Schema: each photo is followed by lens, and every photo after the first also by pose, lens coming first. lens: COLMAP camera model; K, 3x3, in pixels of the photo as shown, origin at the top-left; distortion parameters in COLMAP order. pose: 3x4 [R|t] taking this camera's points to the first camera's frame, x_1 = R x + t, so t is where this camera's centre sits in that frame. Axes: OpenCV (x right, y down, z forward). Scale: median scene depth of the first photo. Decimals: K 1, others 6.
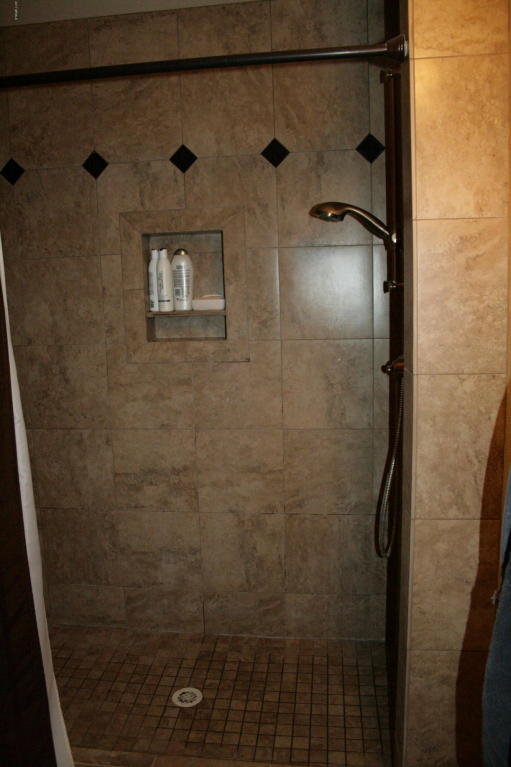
lens RADIAL K [[633.5, 0, 255.5], [0, 633.5, 383.5], [0, 0, 1]] dist [-0.165855, 0.143924]
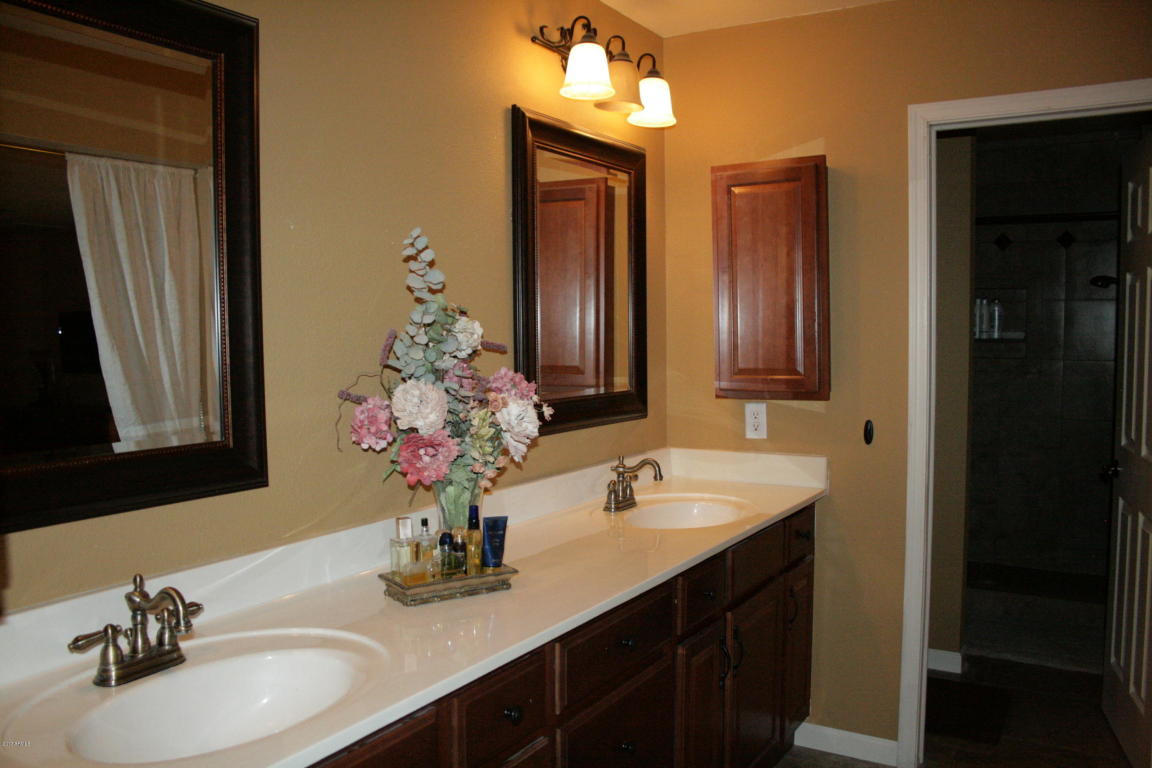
lens RADIAL K [[951.5, 0, 575.5], [0, 951.5, 398.2], [0, 0, 1]] dist [-0.165855, 0.143924]
pose [[0.914891, 0.056749, -0.399693, -0.143607], [-0.094460, 0.992679, -0.075275, 0.295220], [0.392494, 0.106624, 0.913553, -1.444649]]
